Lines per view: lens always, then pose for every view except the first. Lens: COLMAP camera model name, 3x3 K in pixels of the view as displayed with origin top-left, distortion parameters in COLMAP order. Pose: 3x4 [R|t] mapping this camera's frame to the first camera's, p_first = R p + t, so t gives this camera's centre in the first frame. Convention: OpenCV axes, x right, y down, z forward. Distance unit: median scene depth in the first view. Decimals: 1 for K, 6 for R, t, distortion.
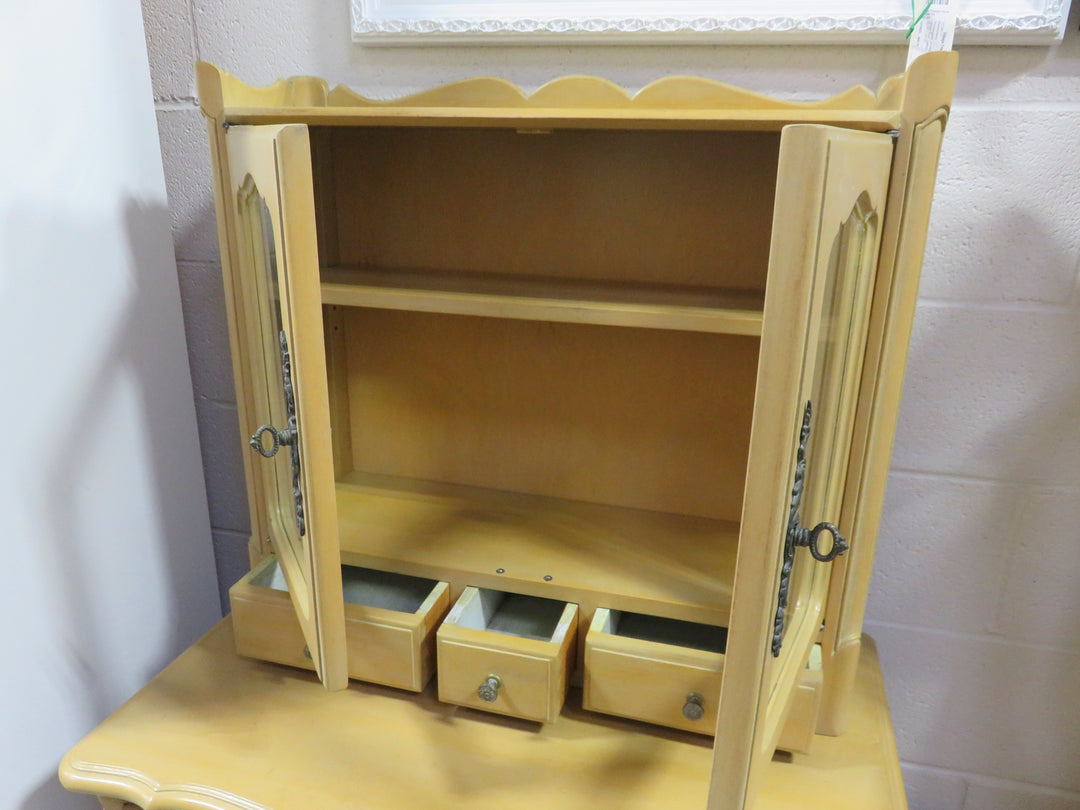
lens RADIAL K [[808.3, 0, 539.2], [0, 808.3, 407.3], [0, 0, 1]] dist [-0.011958, 0.005081]
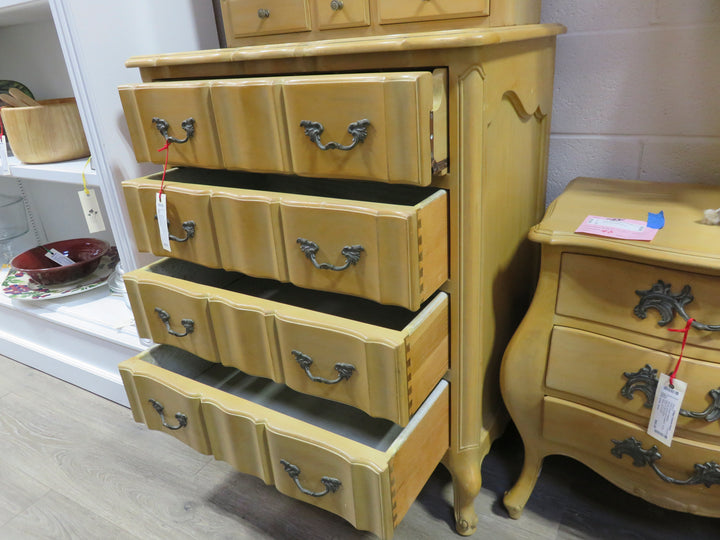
lens RADIAL K [[538.9, 0, 361.5], [0, 538.9, 270.2], [0, 0, 1]] dist [-0.011958, 0.005081]
pose [[0.958540, 0.027107, -0.283667, 0.369351], [0.000258, 0.995382, 0.095992, 0.729873], [0.284959, -0.092086, 0.954106, -0.210644]]
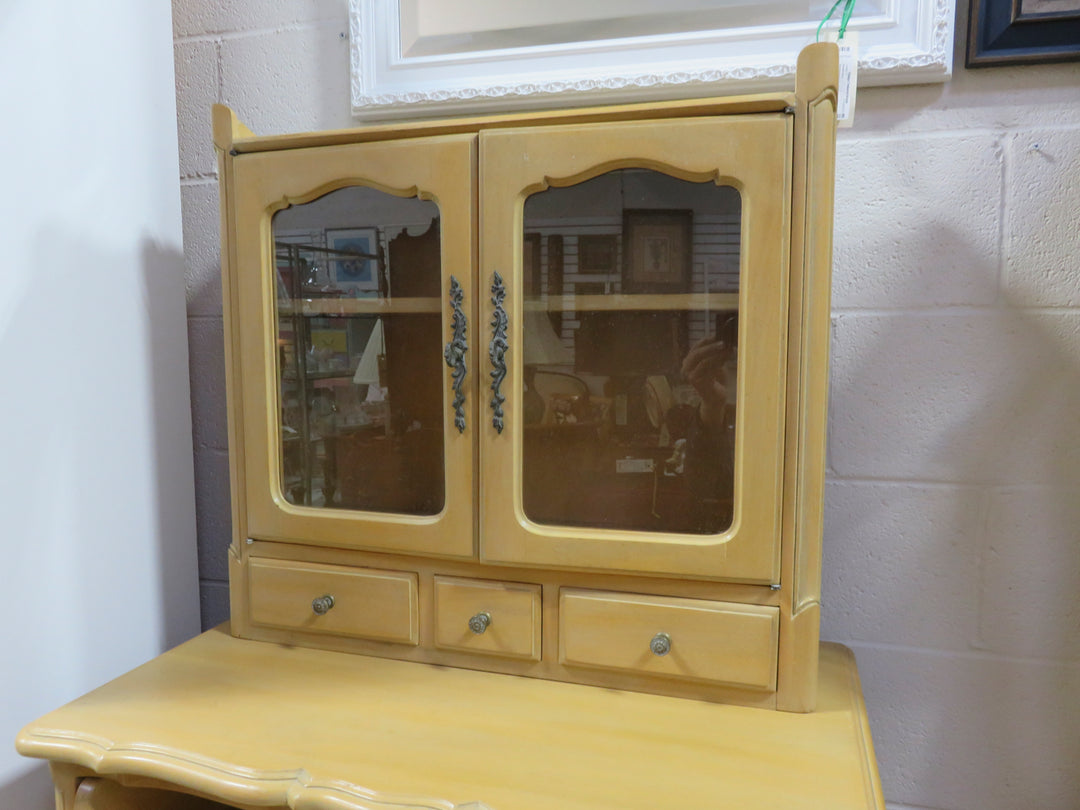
lens RADIAL K [[808.3, 0, 541.8], [0, 808.3, 405.2], [0, 0, 1]] dist [-0.011958, 0.005081]
pose [[0.999603, -0.013045, -0.024960, 0.071289], [0.006981, 0.973364, -0.229160, 0.238275], [0.027284, 0.228895, 0.973069, -0.035637]]
